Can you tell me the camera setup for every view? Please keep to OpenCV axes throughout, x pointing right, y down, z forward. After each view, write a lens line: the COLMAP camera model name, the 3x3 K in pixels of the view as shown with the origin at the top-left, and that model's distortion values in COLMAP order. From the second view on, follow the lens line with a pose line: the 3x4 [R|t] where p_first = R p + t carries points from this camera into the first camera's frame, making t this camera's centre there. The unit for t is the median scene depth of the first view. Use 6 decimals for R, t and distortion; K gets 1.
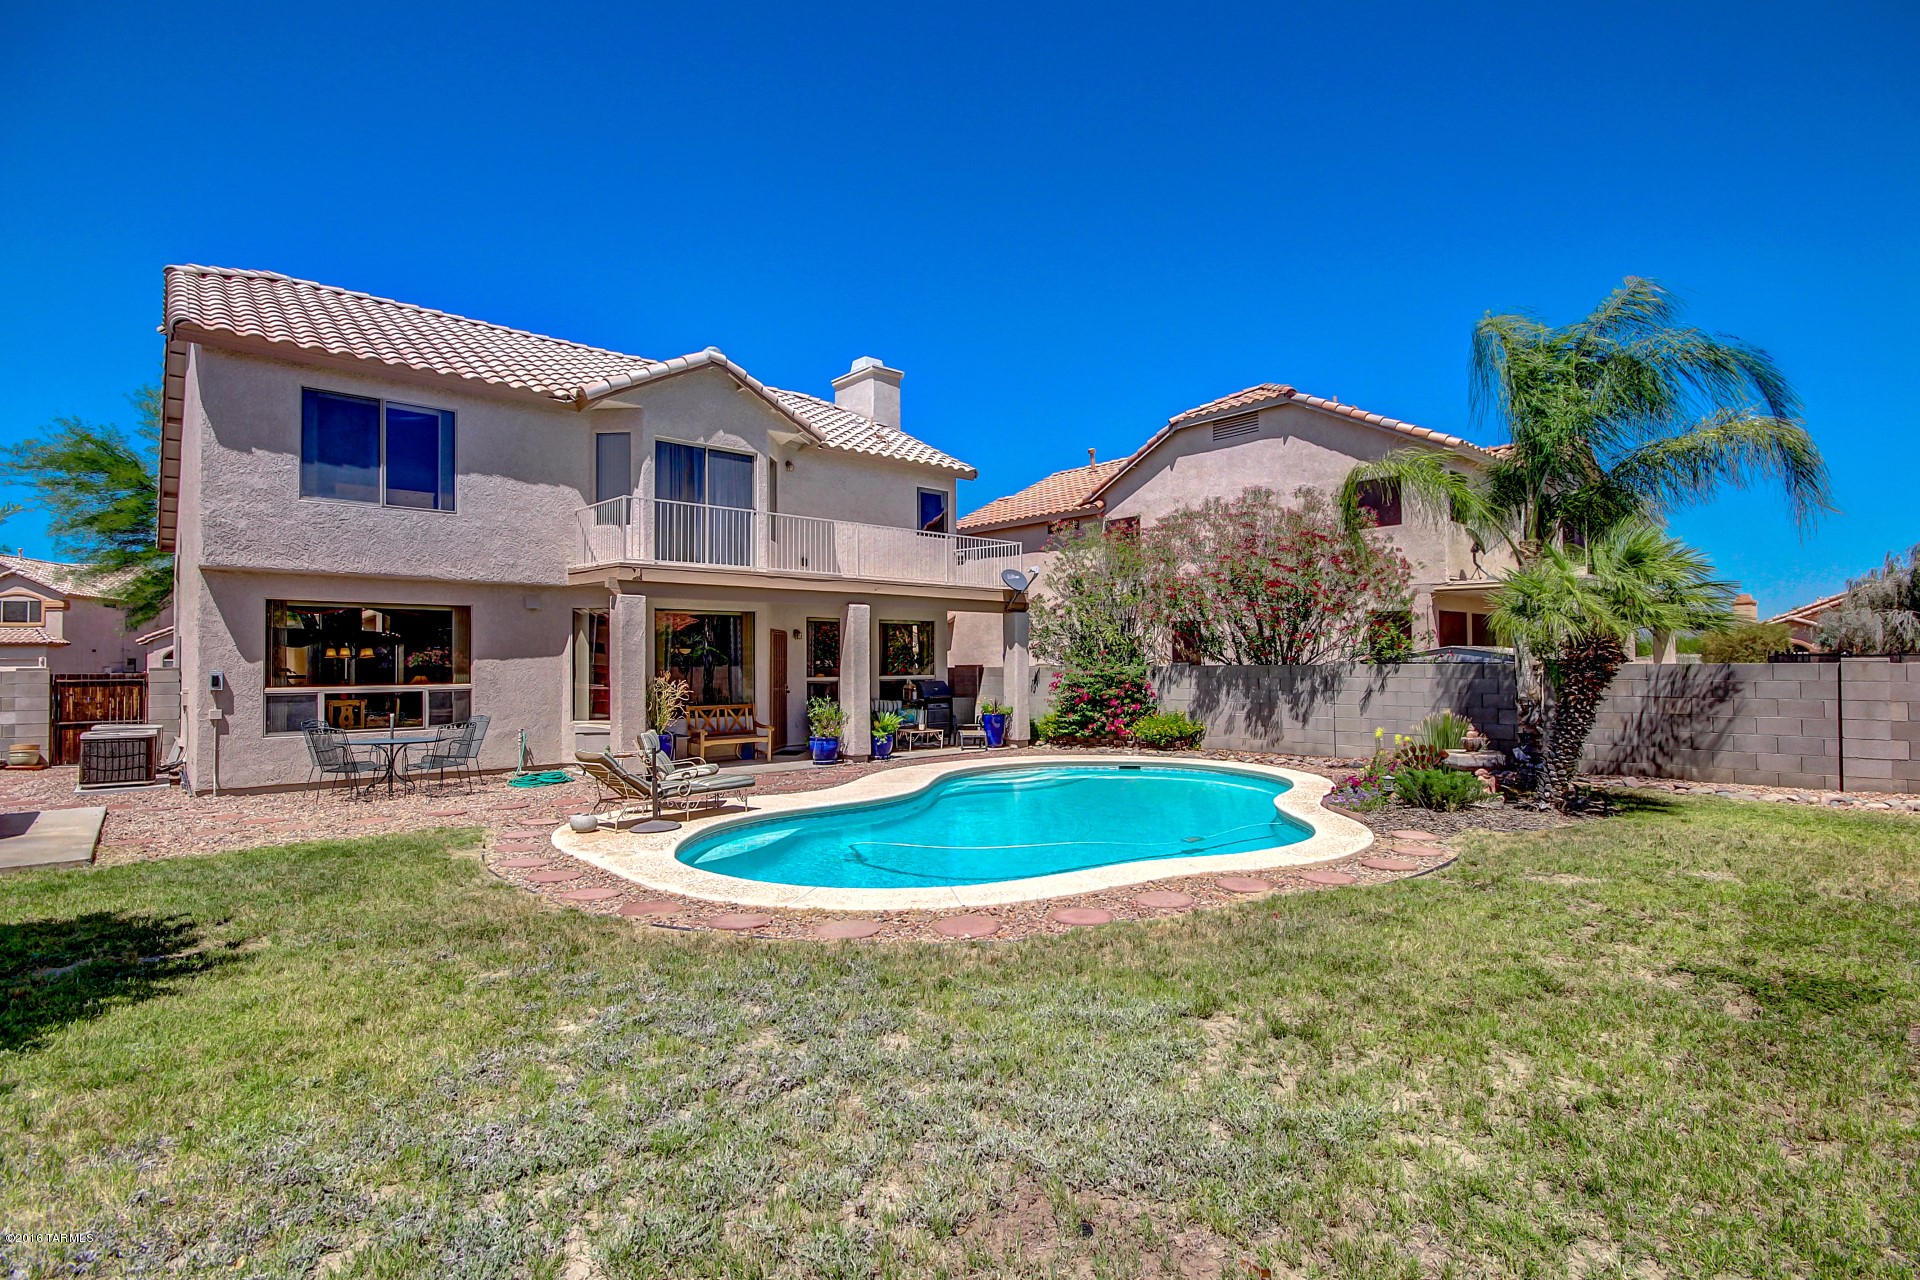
lens RADIAL K [[912.2, 0, 979.5], [0, 912.2, 646.3], [0, 0, 1]] dist [0.000453, -0.000089]
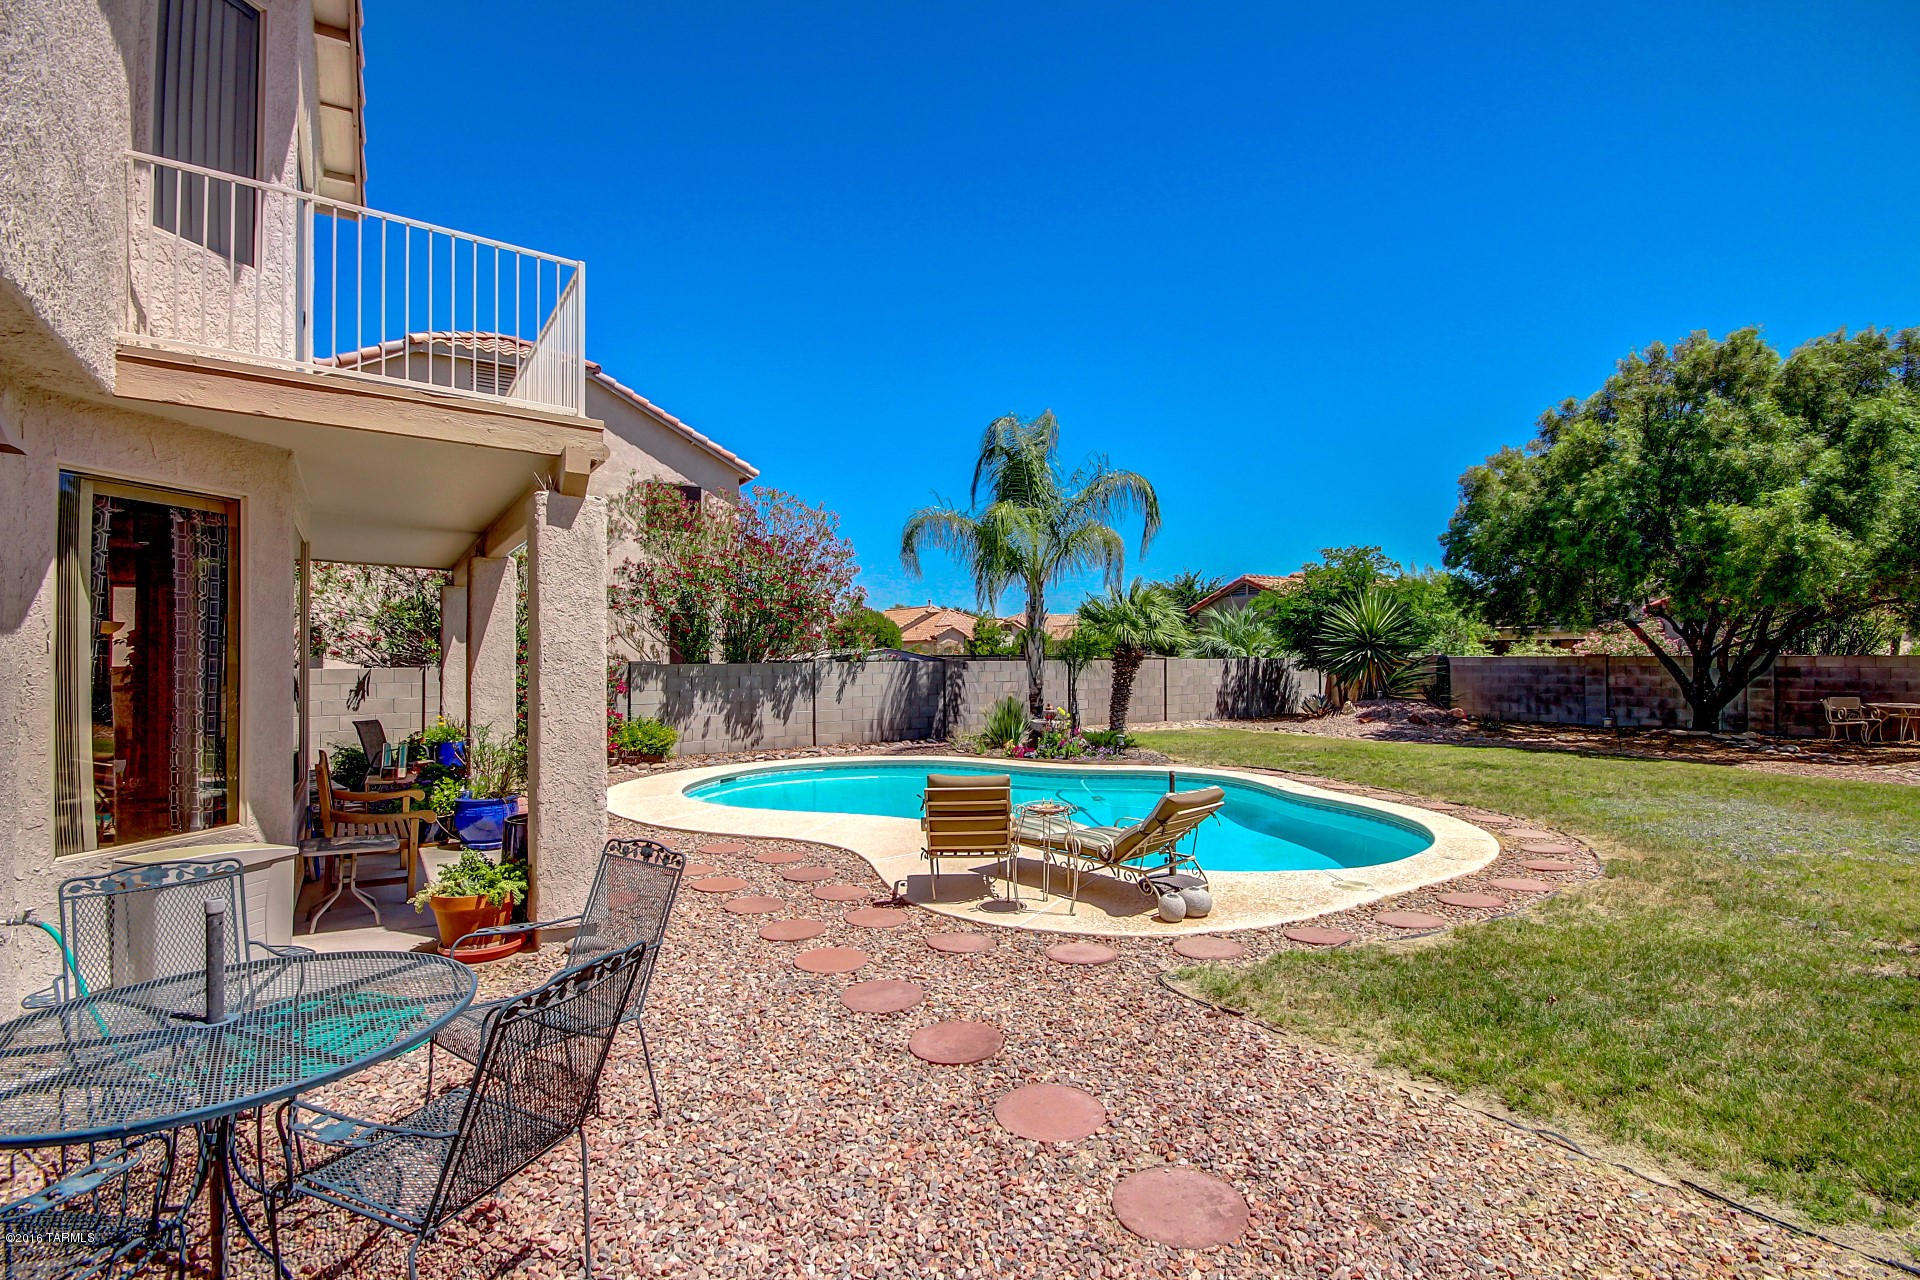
lens RADIAL K [[877.3, 0, 1001.7], [0, 877.3, 643.8], [0, 0, 1]] dist [-0.001277, -0.000313]
pose [[0.105072, 0.026521, 0.994111, -0.595373], [-0.006156, 0.999643, -0.026018, 0.020510], [-0.994446, -0.003386, 0.105197, 0.624937]]
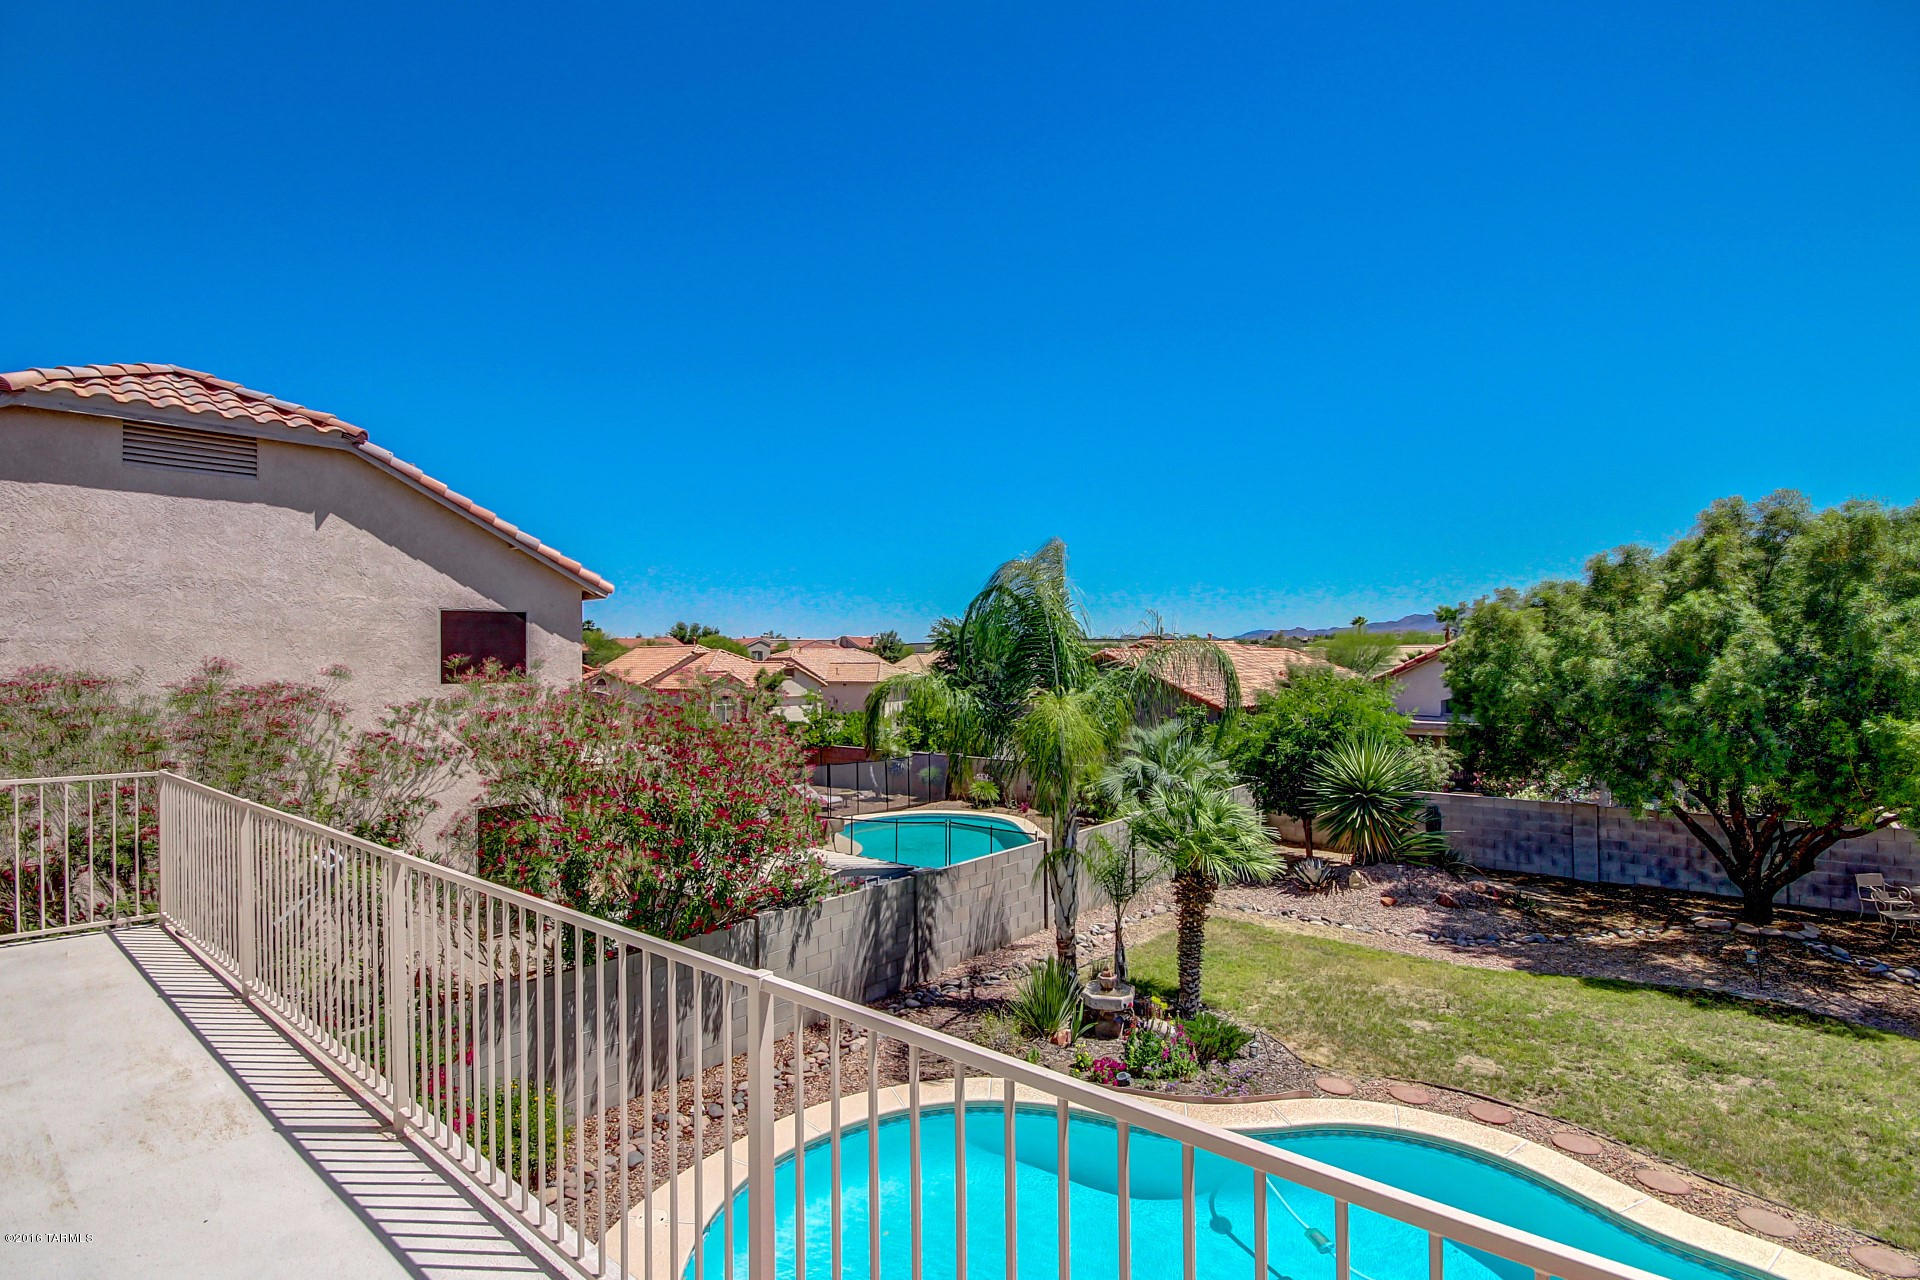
lens RADIAL K [[912.2, 0, 979.5], [0, 912.2, 646.3], [0, 0, 1]] dist [0.000453, -0.000089]
pose [[-0.155720, 0.035424, 0.987166, -0.325372], [-0.002038, 0.999343, -0.036182, -0.162343], [-0.987799, -0.007646, -0.155546, 0.883313]]
